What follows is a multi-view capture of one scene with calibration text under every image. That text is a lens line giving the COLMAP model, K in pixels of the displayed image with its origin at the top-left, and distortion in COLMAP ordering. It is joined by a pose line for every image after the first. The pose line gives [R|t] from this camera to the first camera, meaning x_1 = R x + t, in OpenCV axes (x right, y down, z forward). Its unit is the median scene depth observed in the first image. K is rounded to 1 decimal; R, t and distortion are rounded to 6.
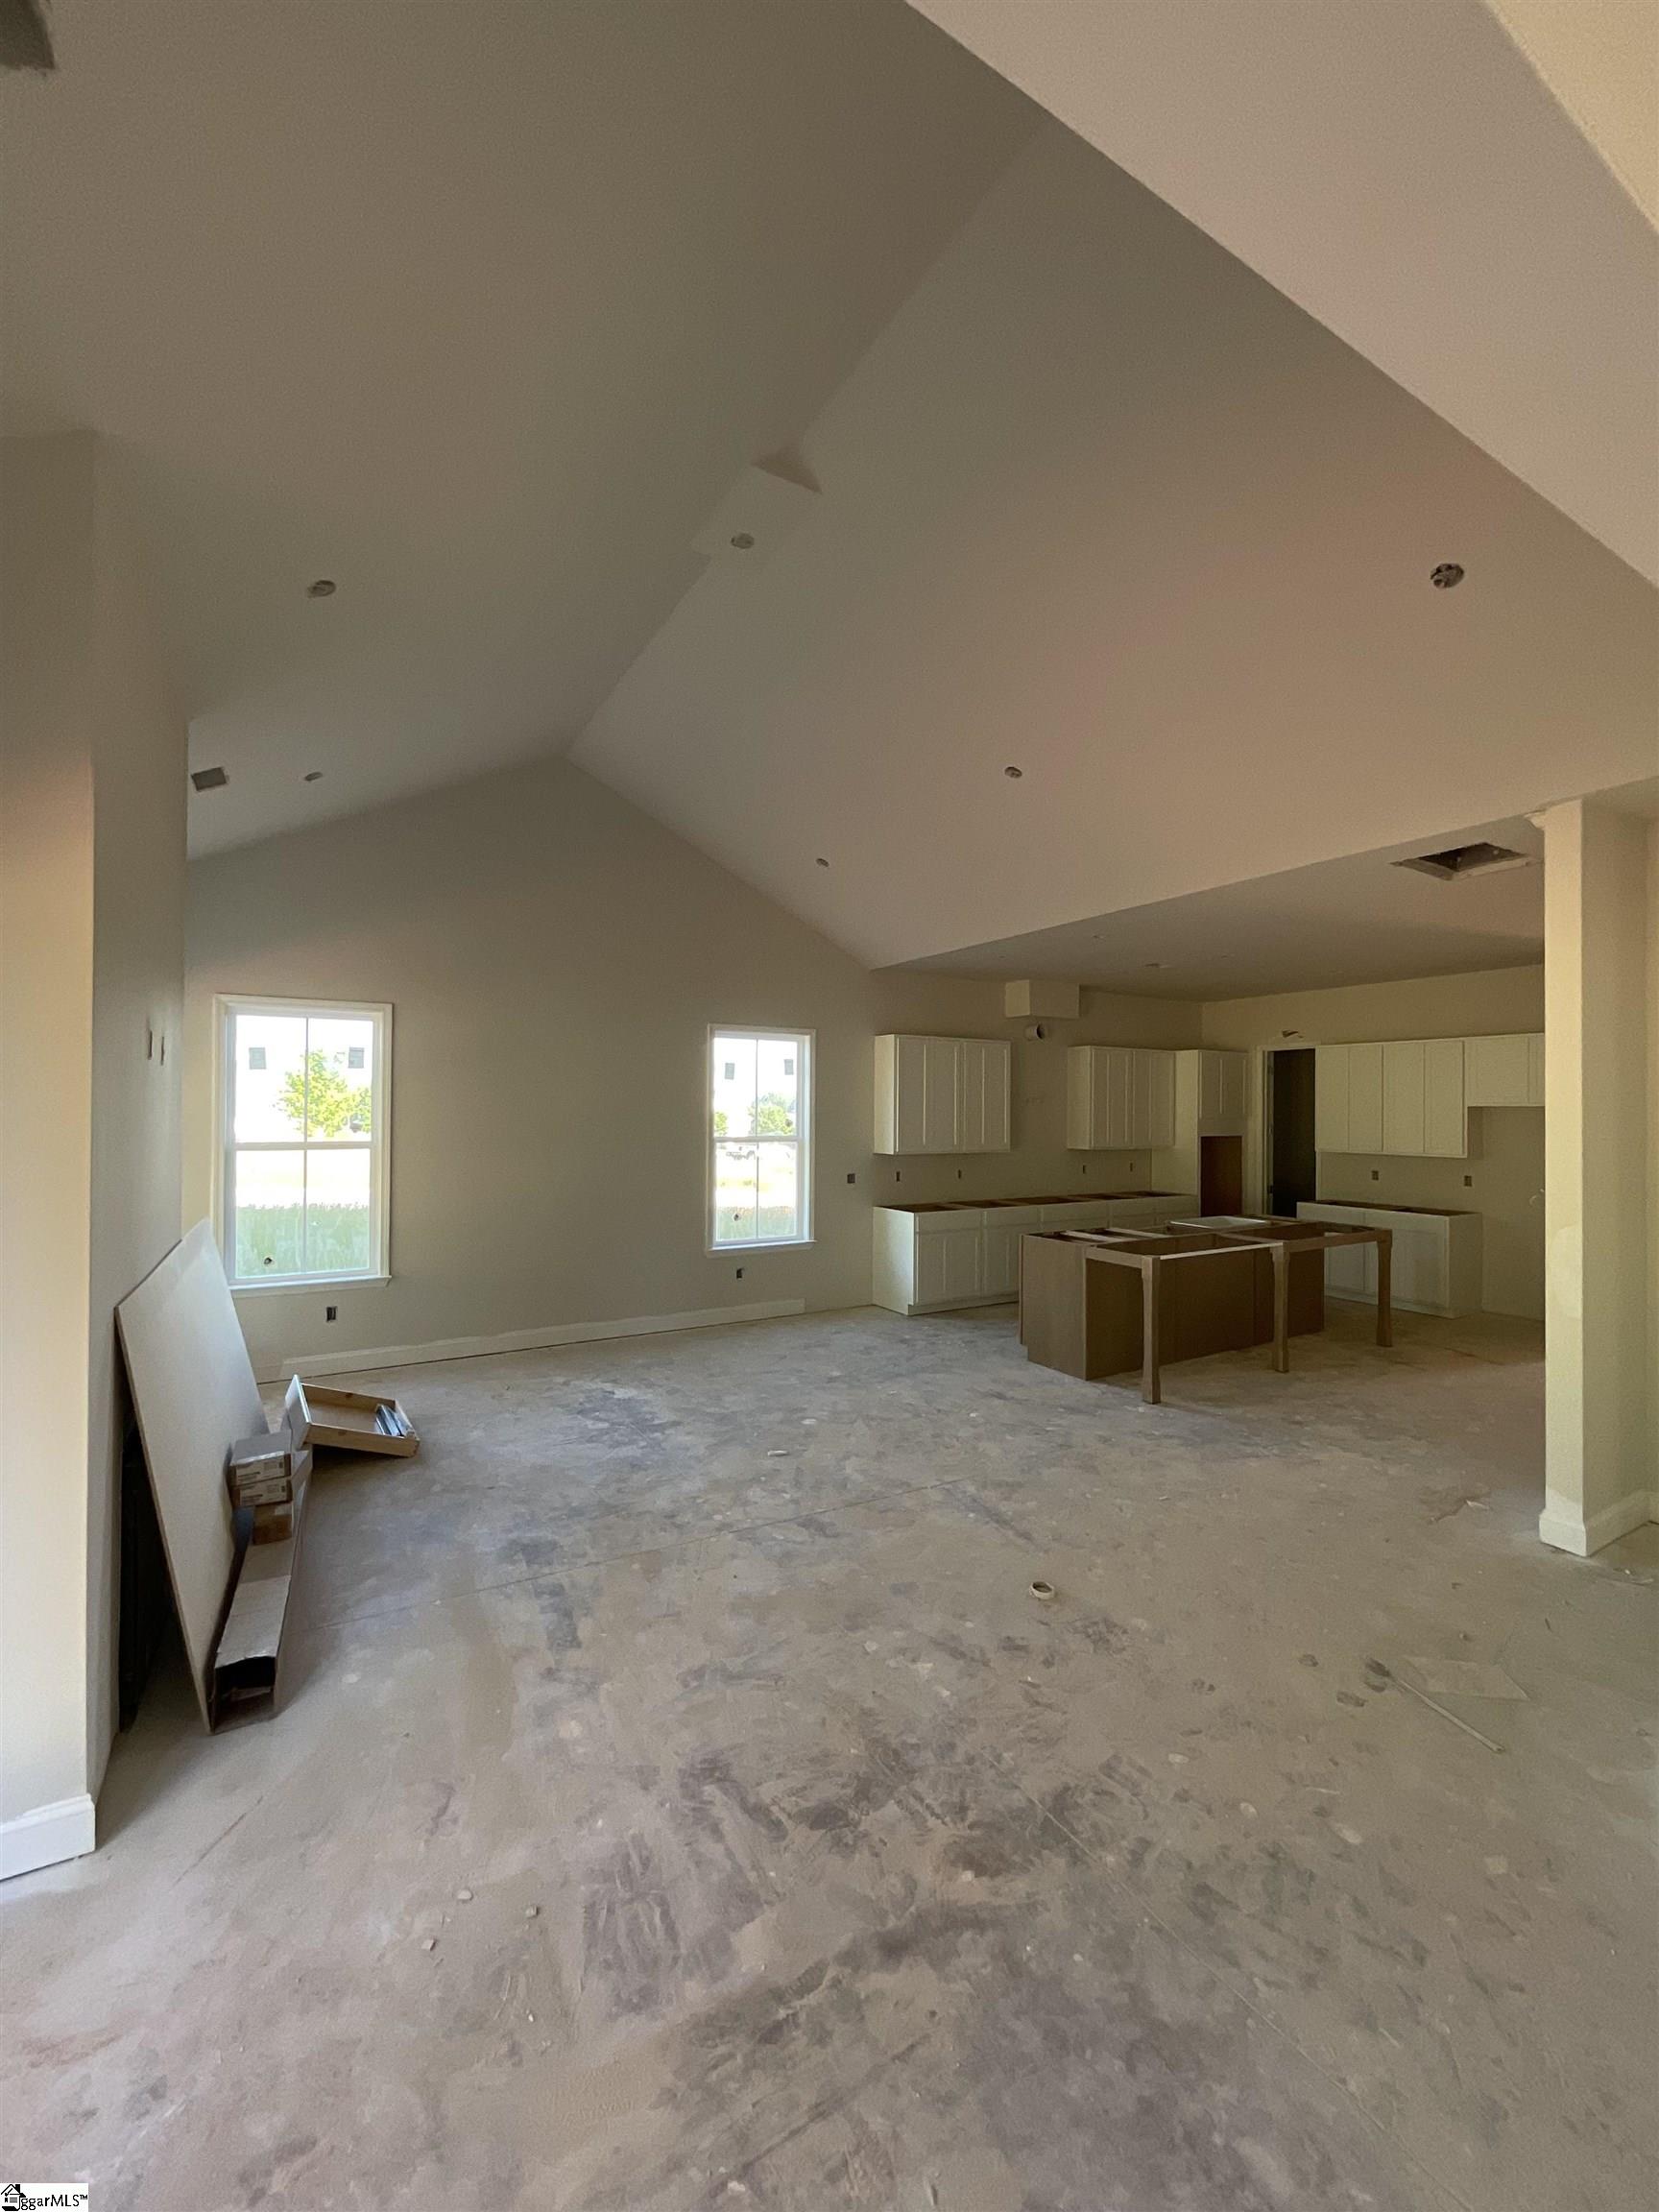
lens RADIAL K [[891.7, 0, 828.1], [0, 891.7, 1102.9], [0, 0, 1]] dist [-0.009562, 0.006447]
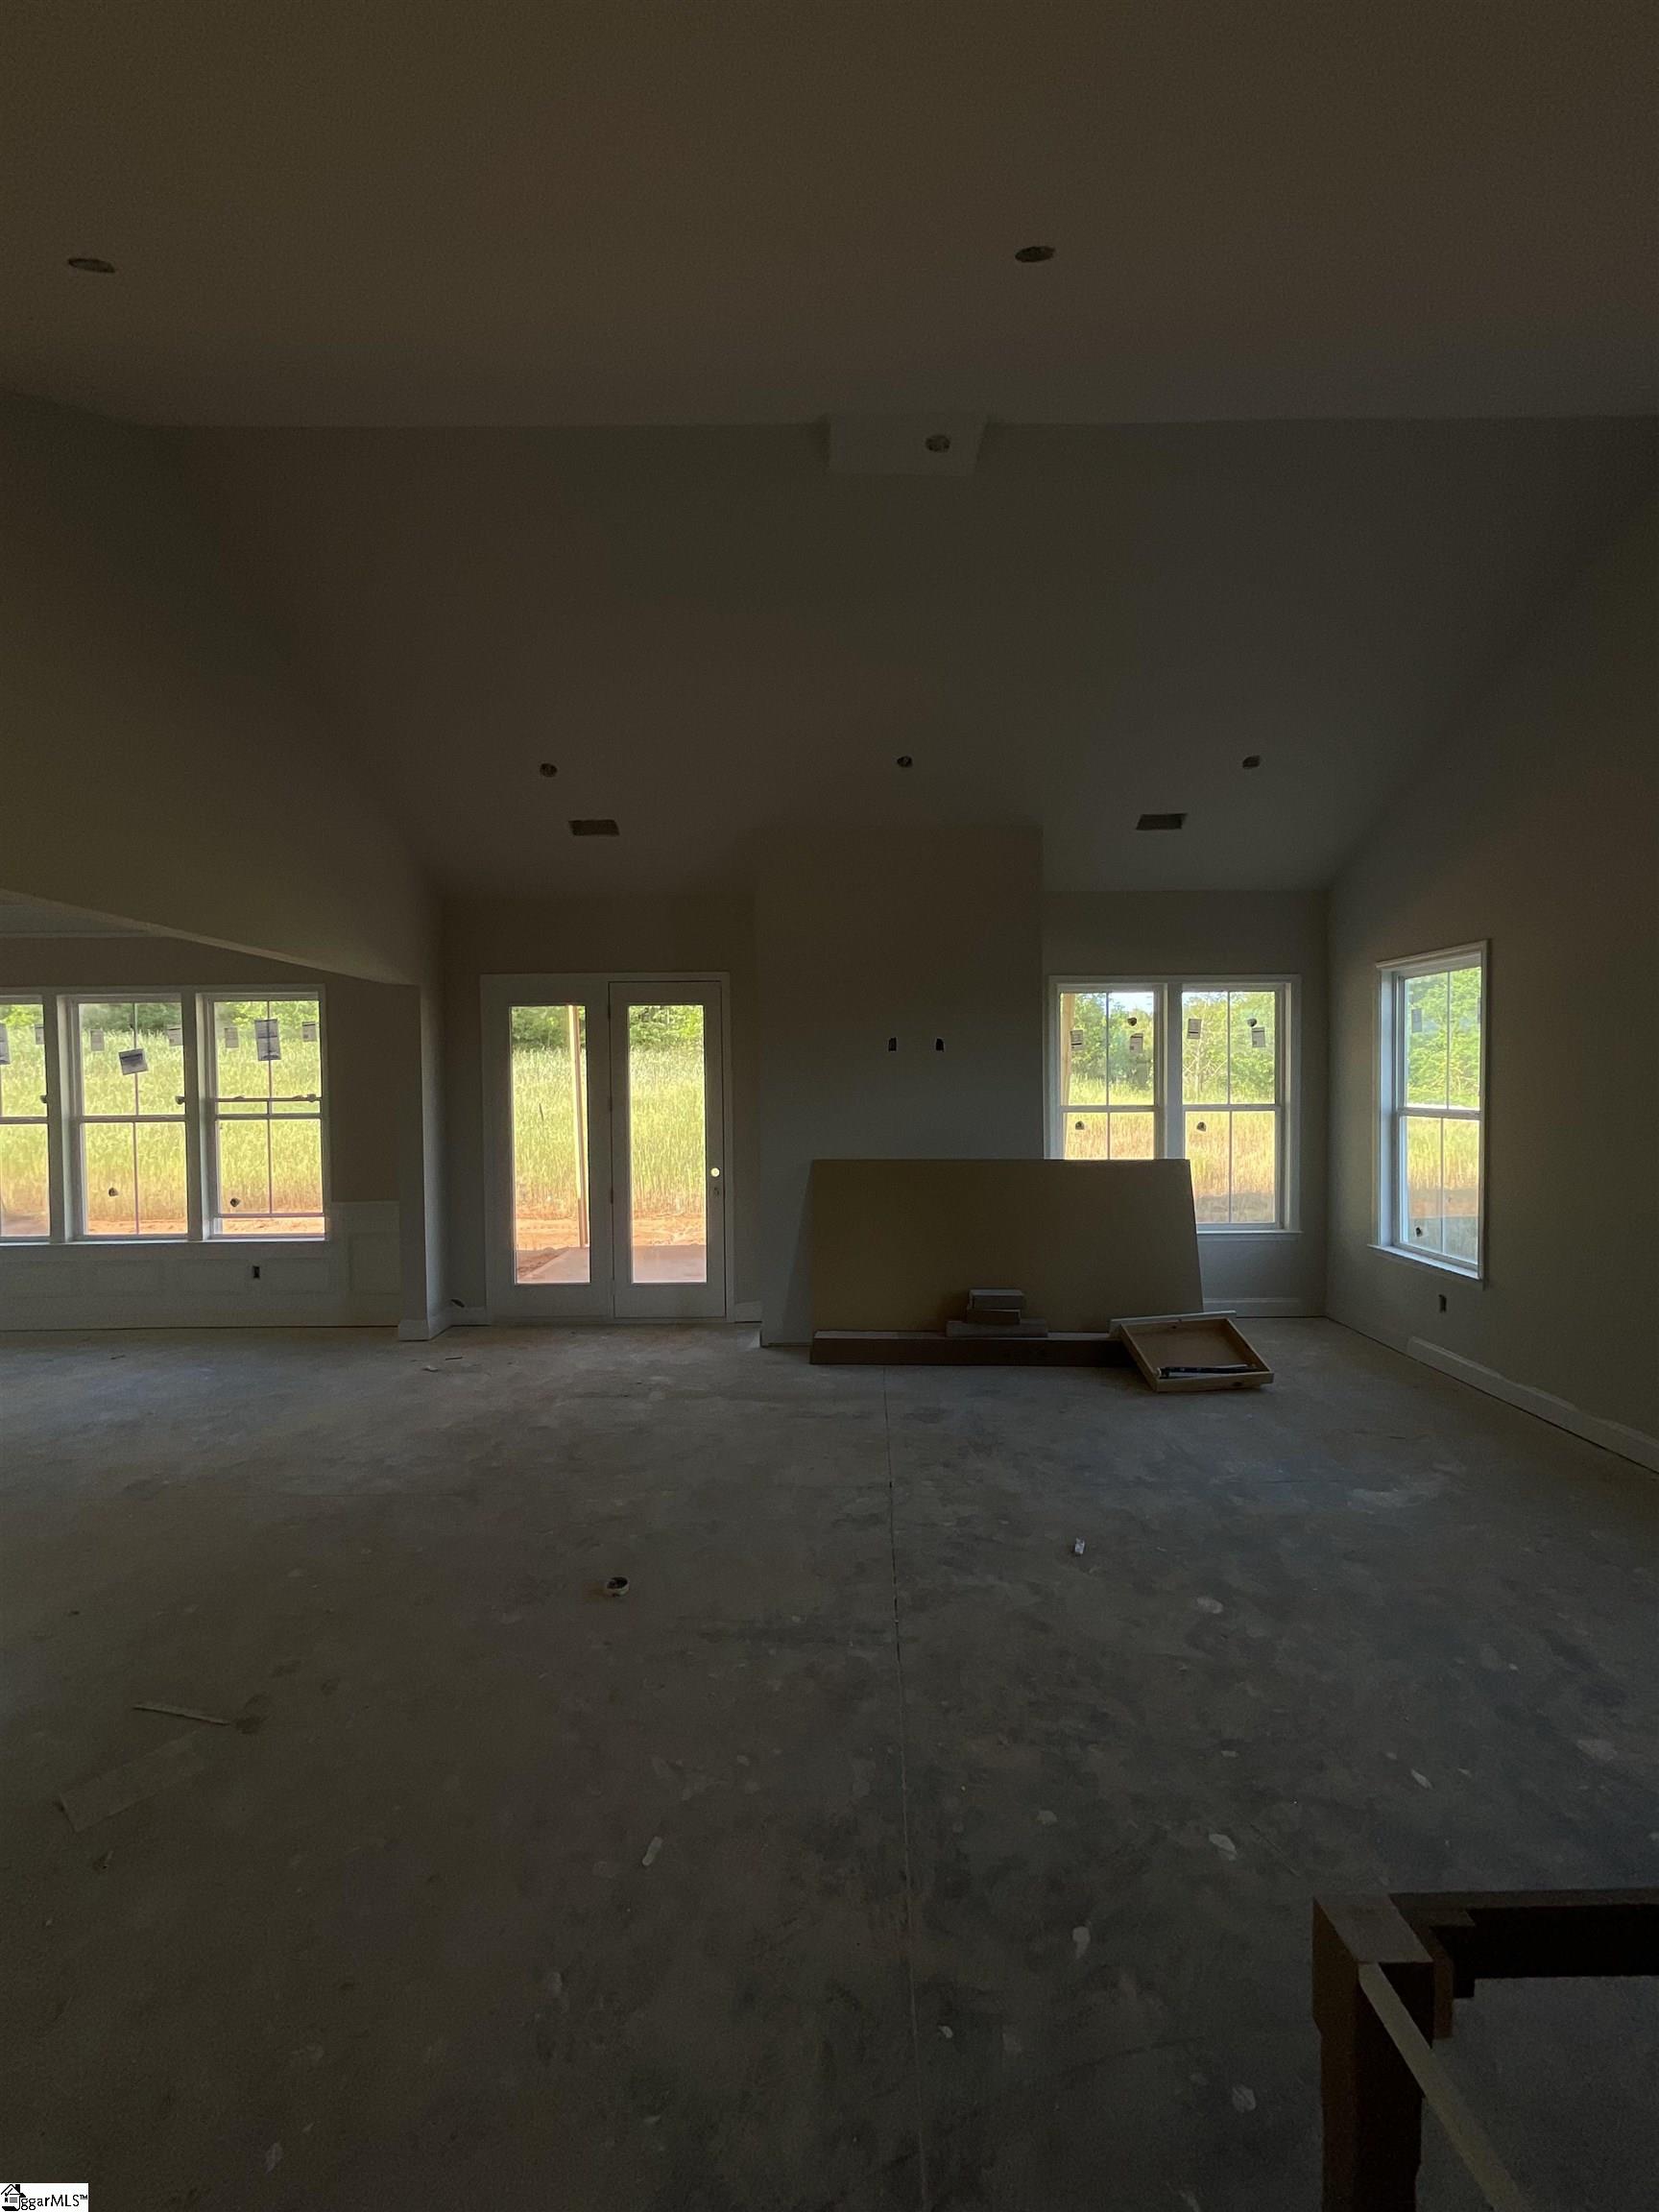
lens RADIAL K [[891.7, 0, 828.1], [0, 891.7, 1102.9], [0, 0, 1]] dist [-0.009562, 0.006447]
pose [[-0.506459, 0.021817, -0.861988, 0.510999], [0.013305, 0.999759, 0.017486, 0.013843], [0.862162, -0.002613, -0.506627, 0.921928]]
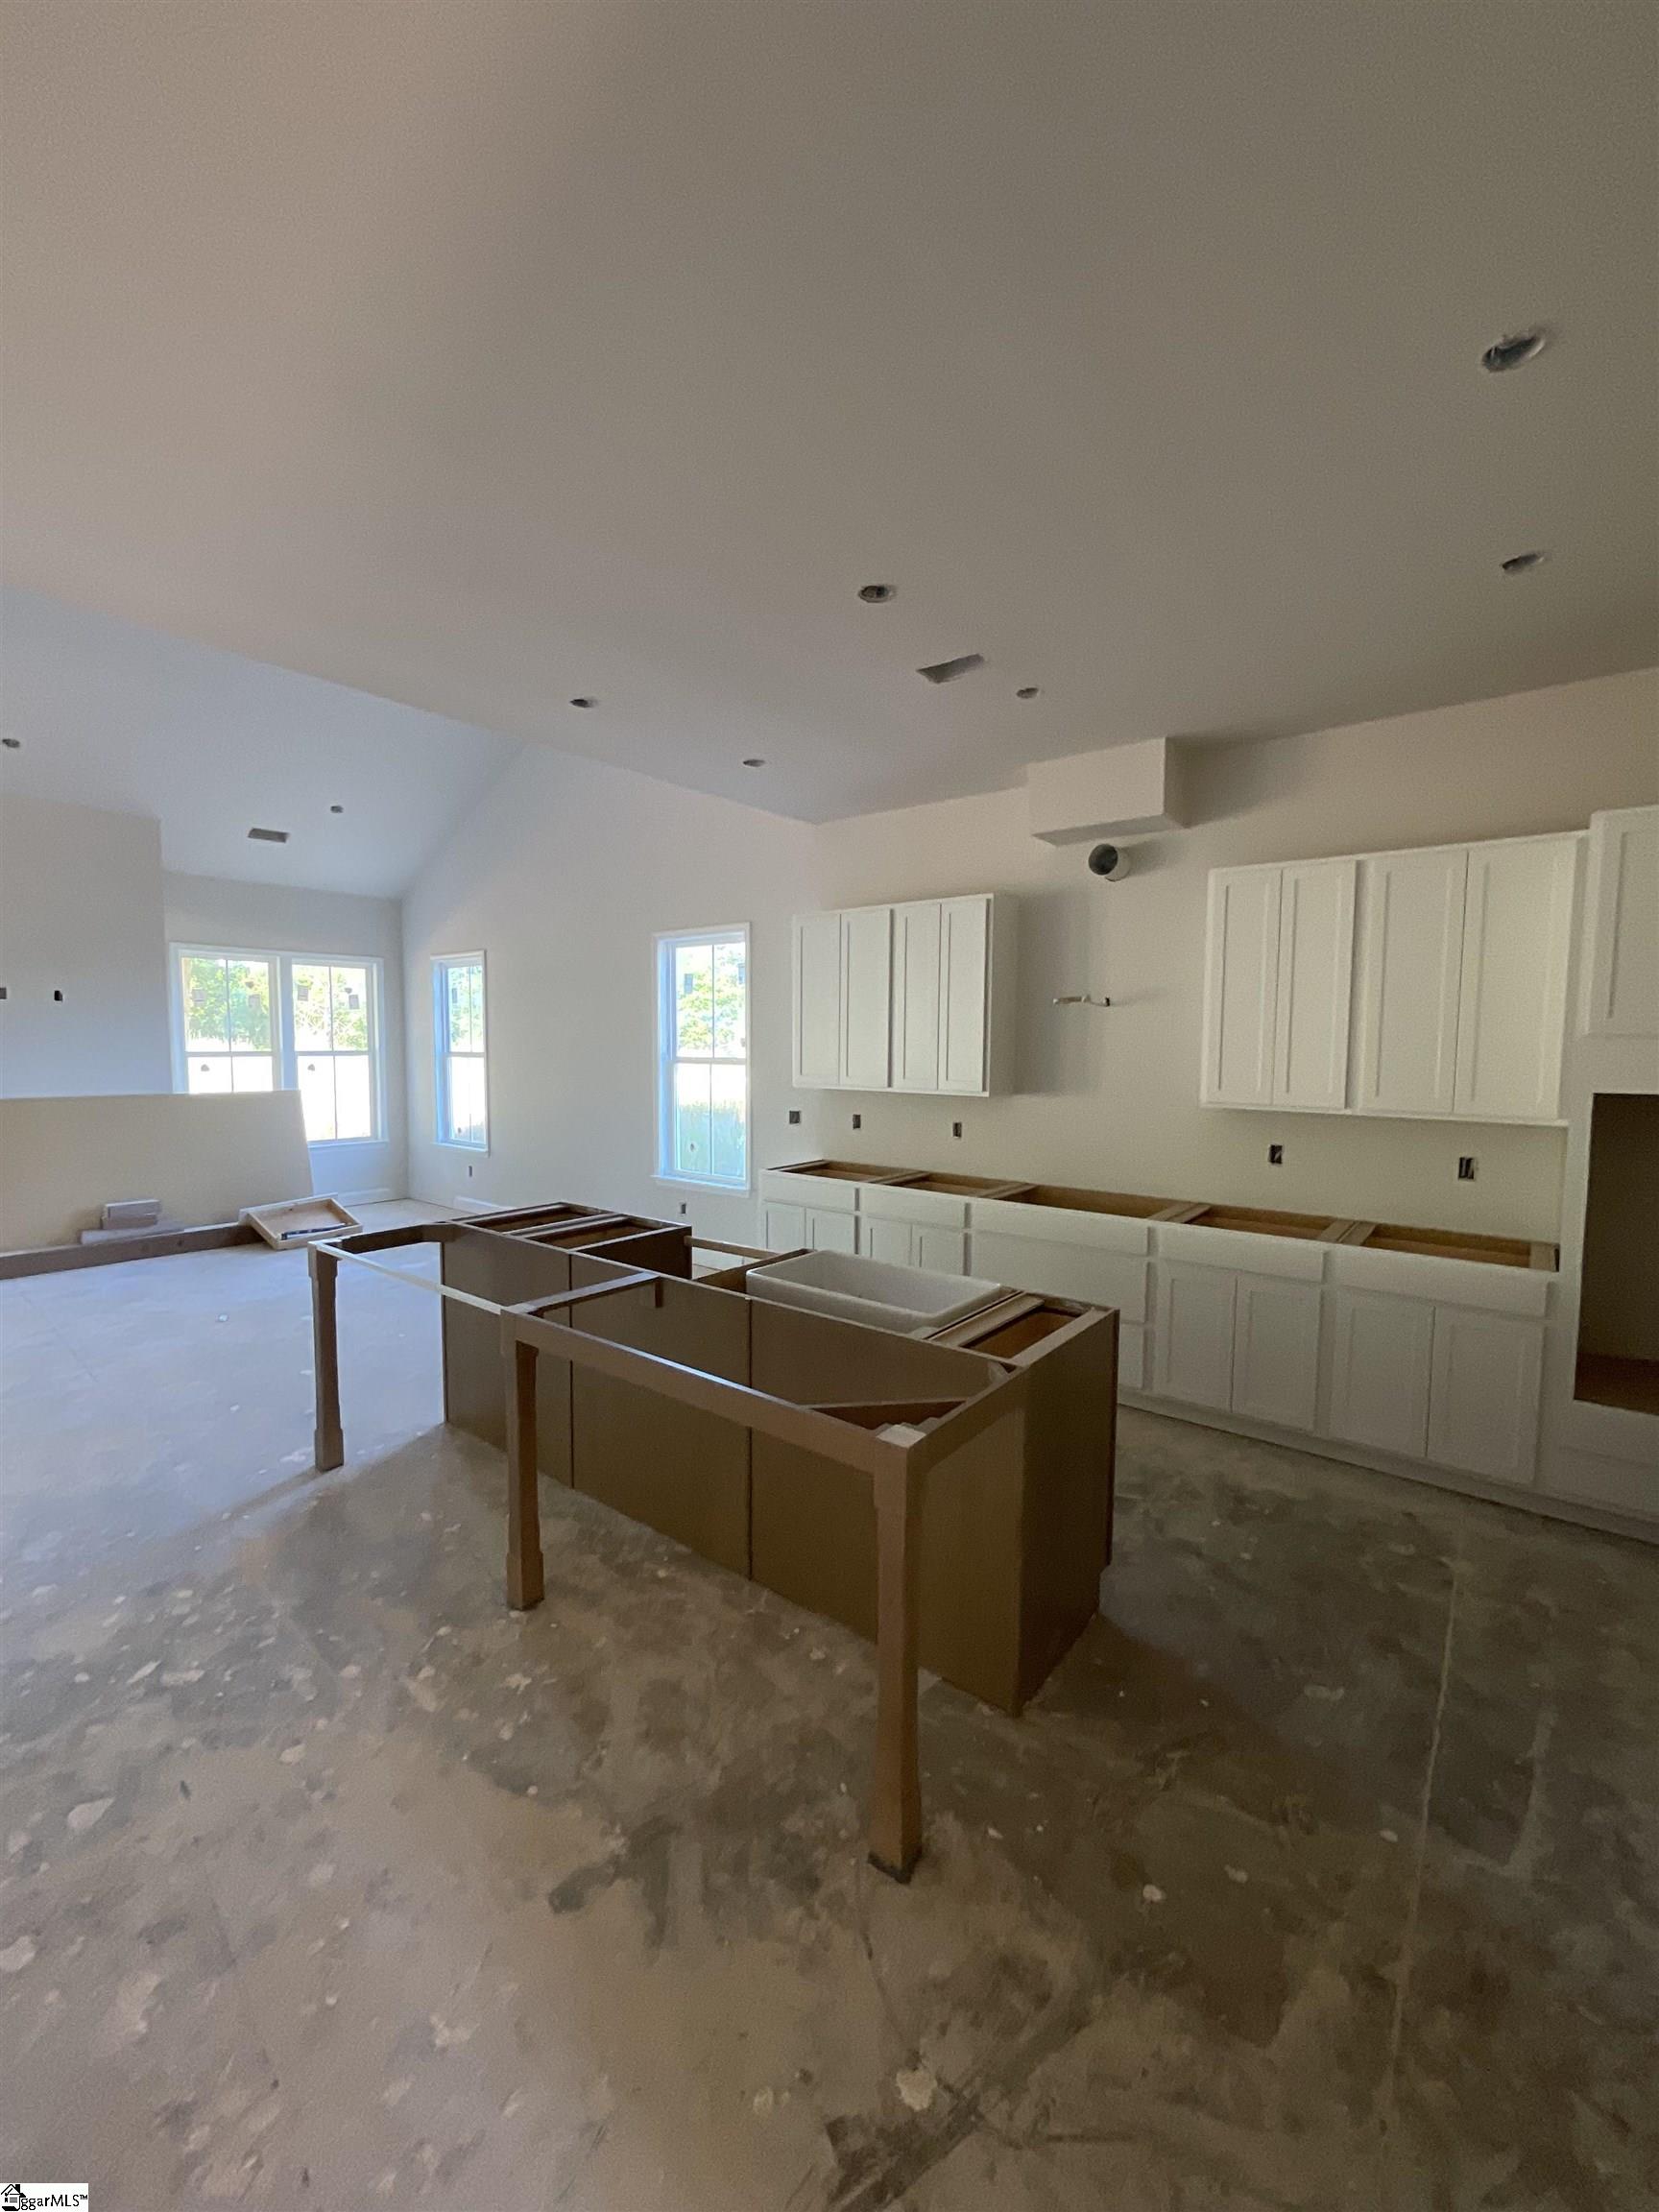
lens RADIAL K [[886.6, 0, 826.3], [0, 886.6, 1103.8], [0, 0, 1]] dist [-0.000382, 0.000357]
pose [[0.358524, 0.063657, -0.931348, 0.987824], [0.004043, 0.997557, 0.069738, 0.029838], [0.933512, -0.028768, 0.357391, 1.028714]]
